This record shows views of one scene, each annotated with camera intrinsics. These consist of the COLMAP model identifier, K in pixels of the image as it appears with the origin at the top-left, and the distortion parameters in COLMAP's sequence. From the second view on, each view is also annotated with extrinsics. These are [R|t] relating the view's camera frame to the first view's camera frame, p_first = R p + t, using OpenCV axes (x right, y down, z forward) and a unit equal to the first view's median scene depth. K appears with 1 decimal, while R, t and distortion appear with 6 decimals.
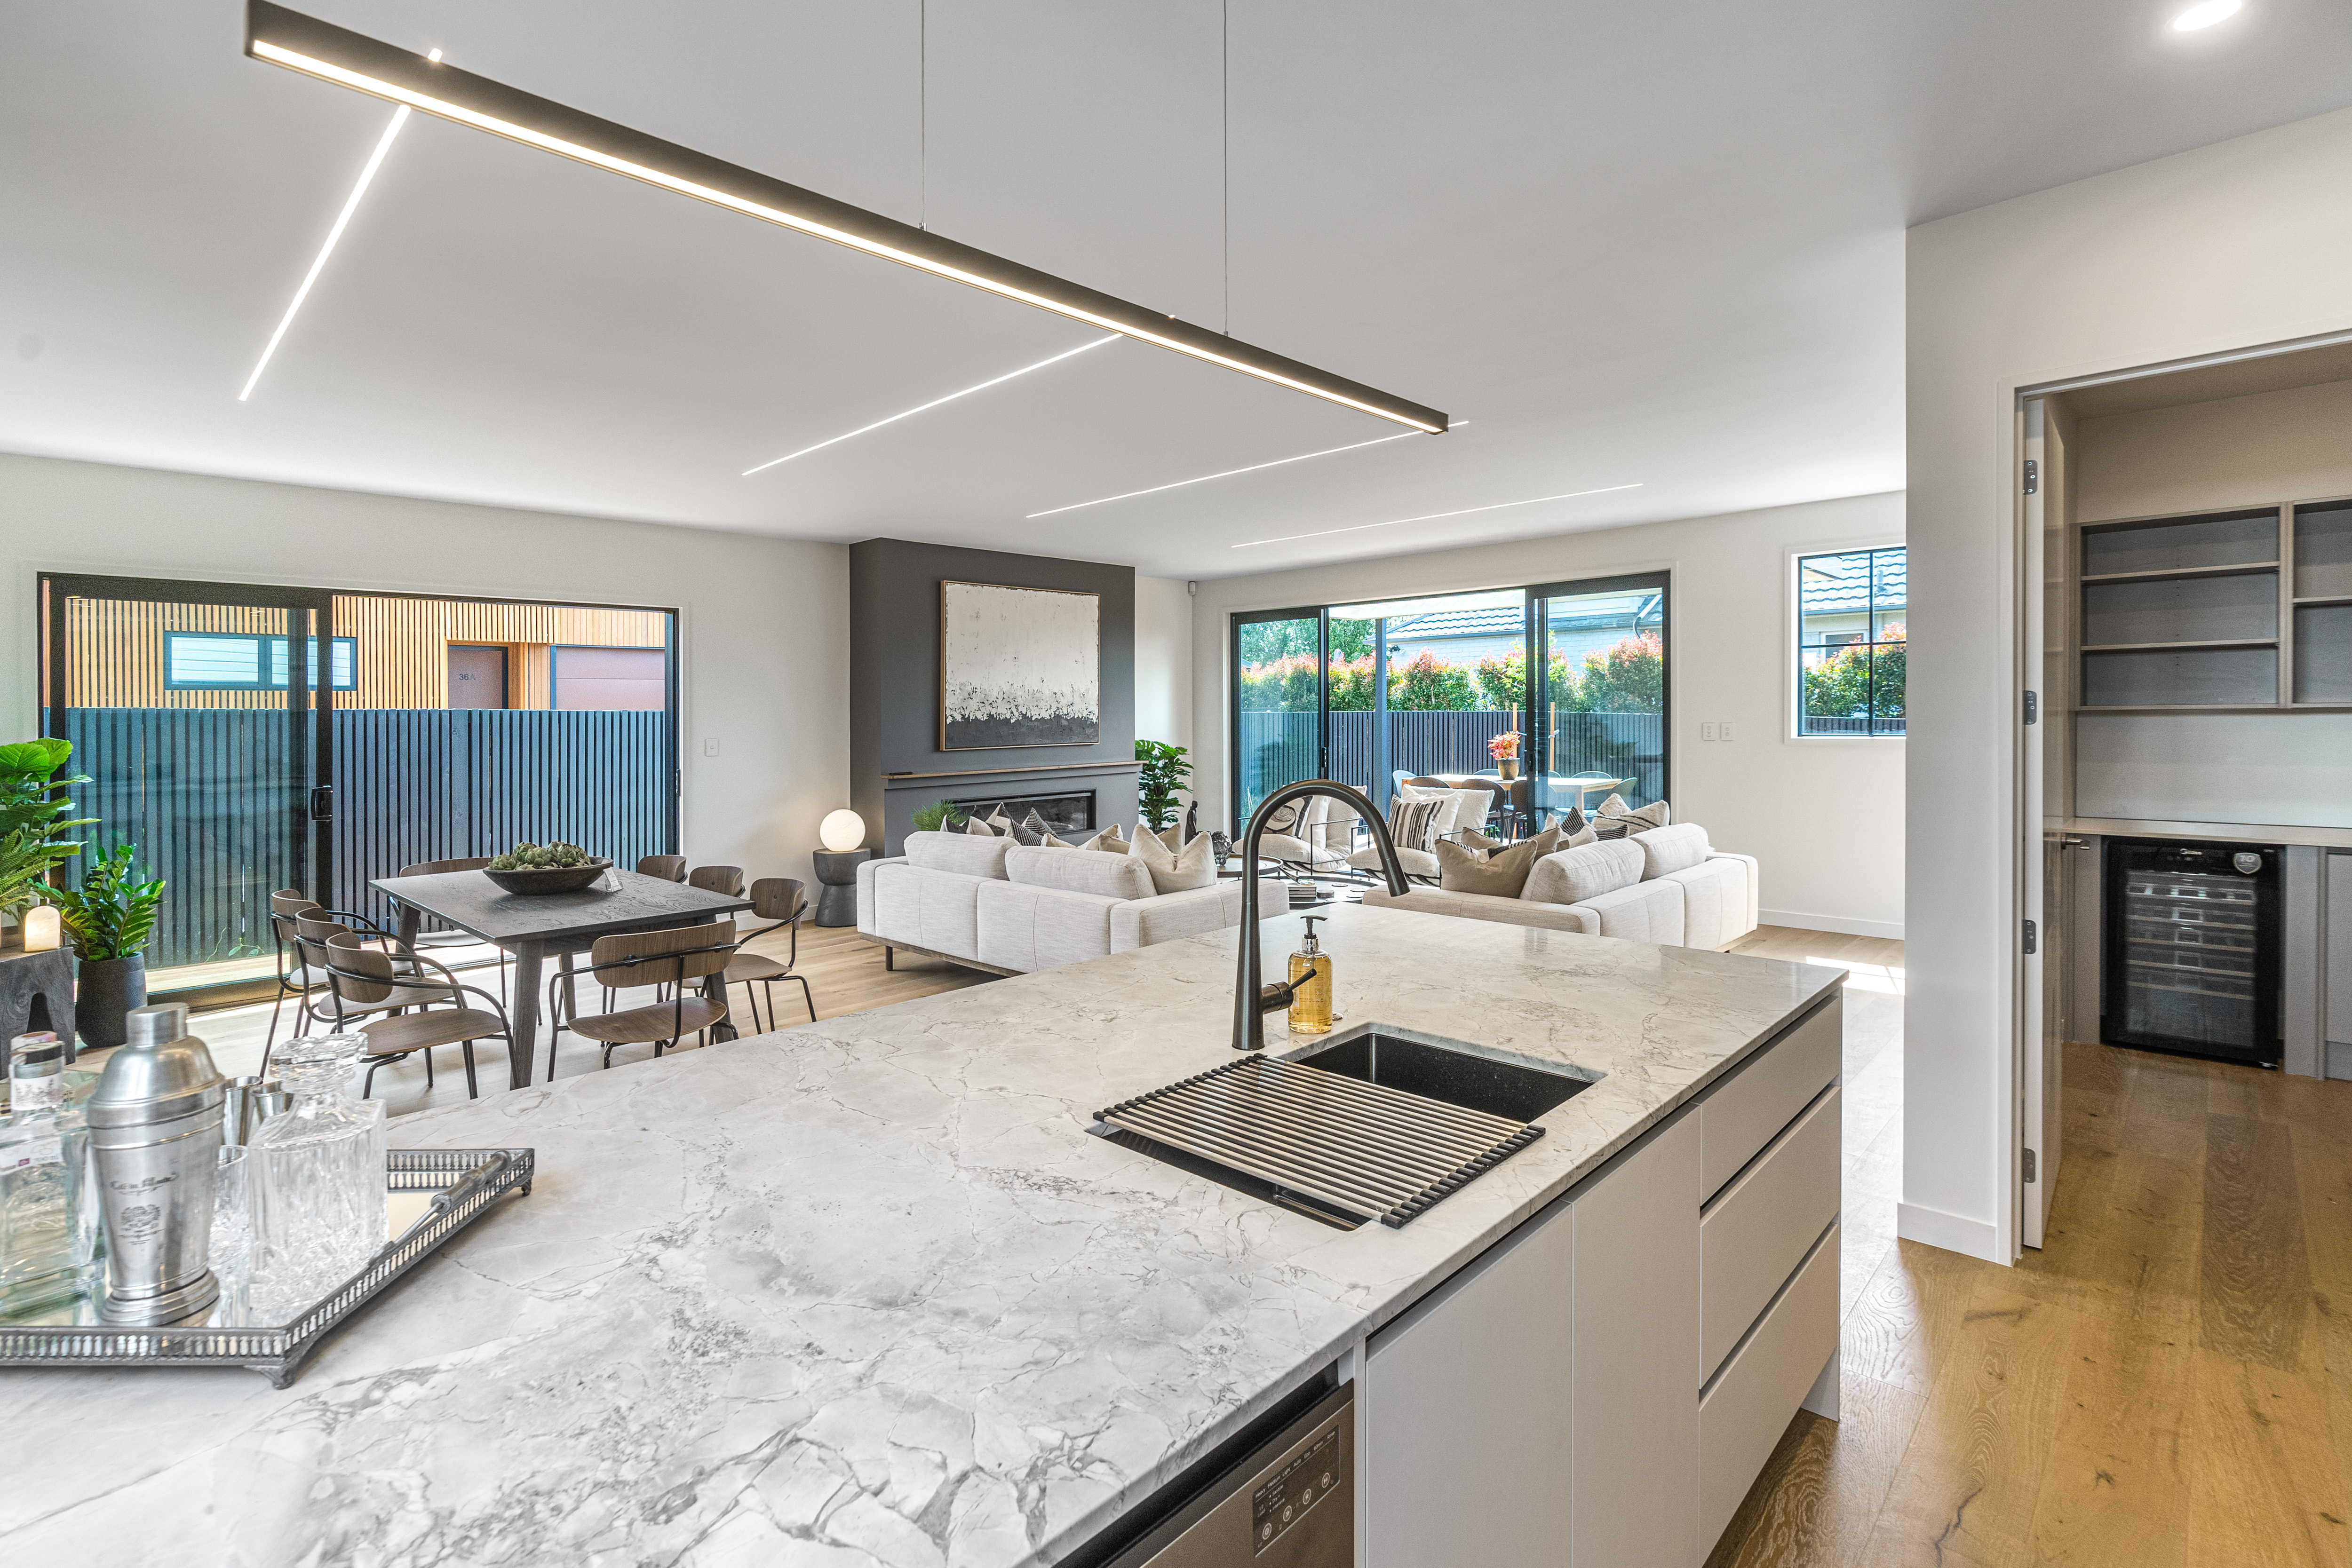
lens RADIAL K [[1101.1, 0, 1122.8], [0, 1101.1, 750.8], [0, 0, 1]] dist [0.000489, -0.000007]
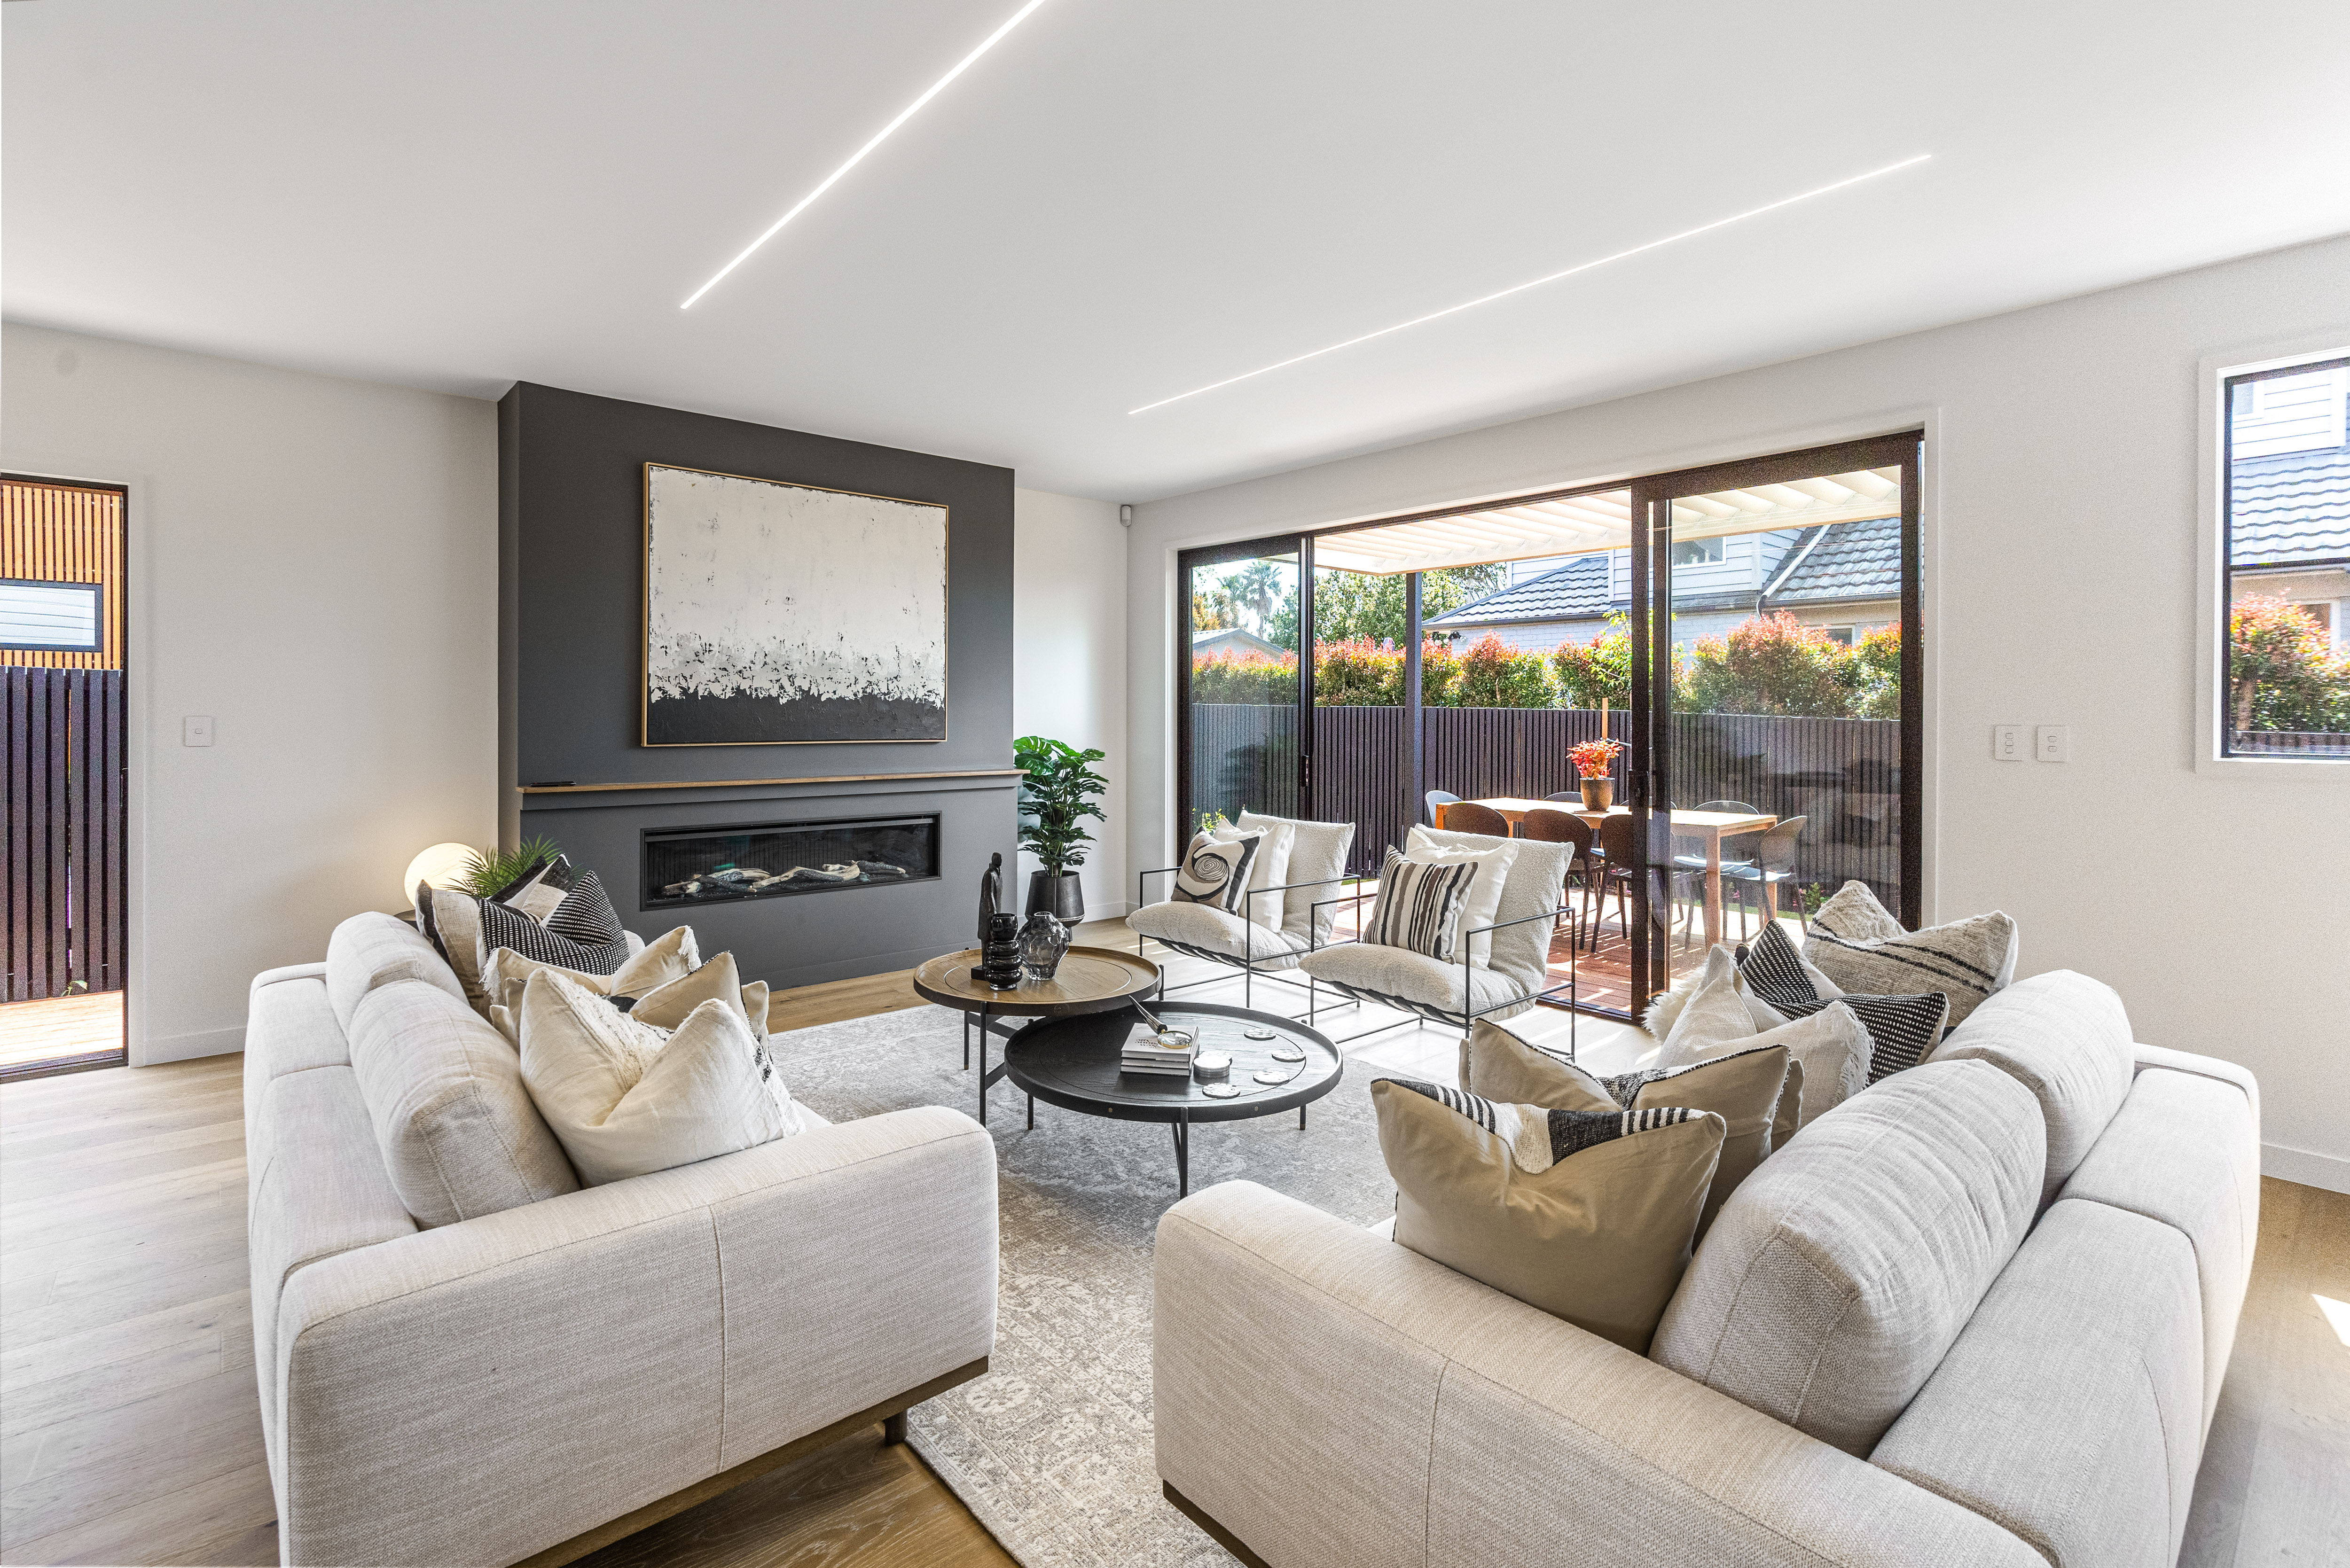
lens RADIAL K [[1077.9, 0, 1173.9], [0, 1077.9, 707.0], [0, 0, 1]] dist [-0.001478, 0.000071]
pose [[0.999256, 0.021434, -0.032056, 0.131240], [-0.022695, 0.998962, -0.039506, -0.004691], [0.031176, 0.040204, 0.998705, 0.387985]]
